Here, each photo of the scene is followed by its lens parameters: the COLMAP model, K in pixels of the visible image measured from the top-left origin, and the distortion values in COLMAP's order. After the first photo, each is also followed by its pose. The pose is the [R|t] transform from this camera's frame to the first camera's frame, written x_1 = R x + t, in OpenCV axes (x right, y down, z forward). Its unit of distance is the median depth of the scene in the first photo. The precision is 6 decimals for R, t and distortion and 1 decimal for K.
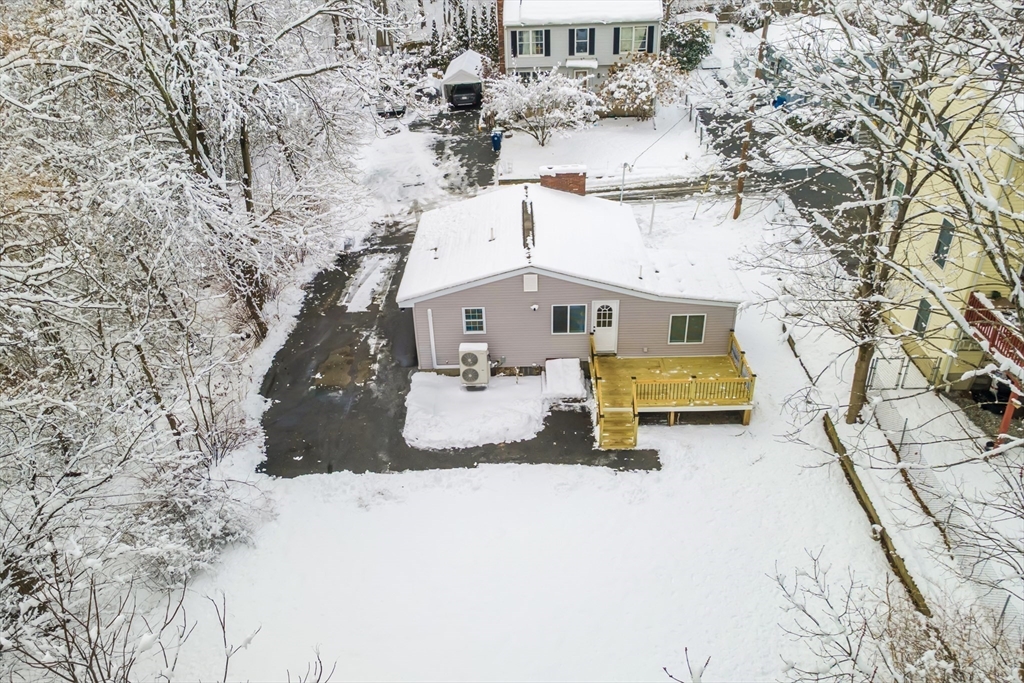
lens RADIAL K [[734.2, 0, 511.1], [0, 734.2, 339.8], [0, 0, 1]] dist [0.013443, 0.006381]
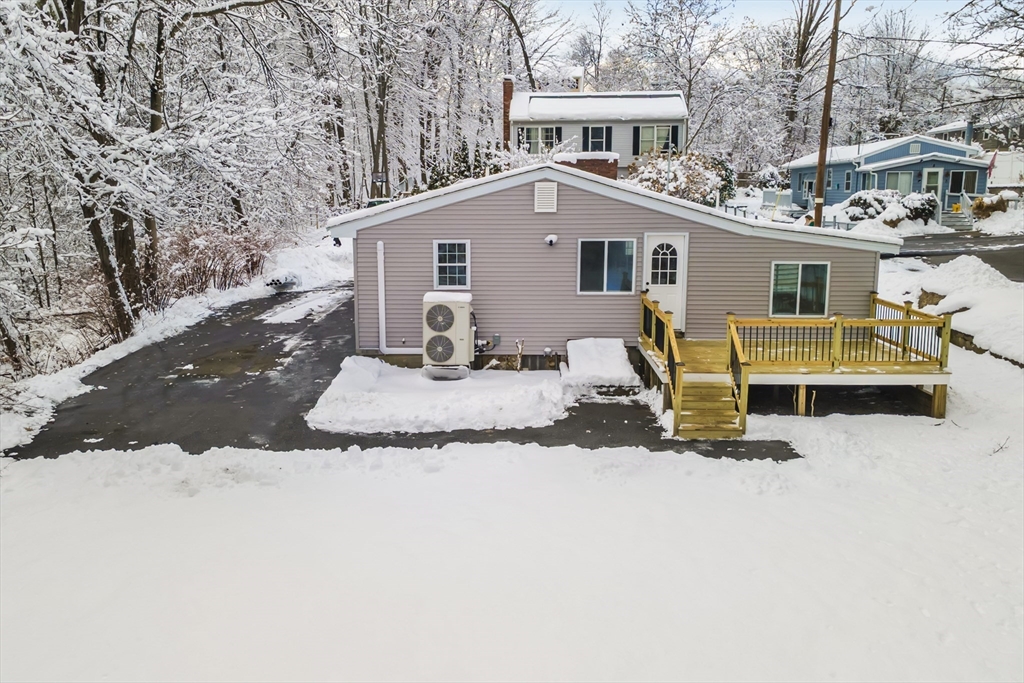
lens RADIAL K [[734.2, 0, 513.8], [0, 734.2, 342.7], [0, 0, 1]] dist [0.013443, 0.006381]
pose [[0.999409, 0.034201, 0.003469, 0.001453], [-0.030355, 0.925355, -0.377884, 0.264620], [-0.016134, 0.377555, 0.925847, 0.454830]]
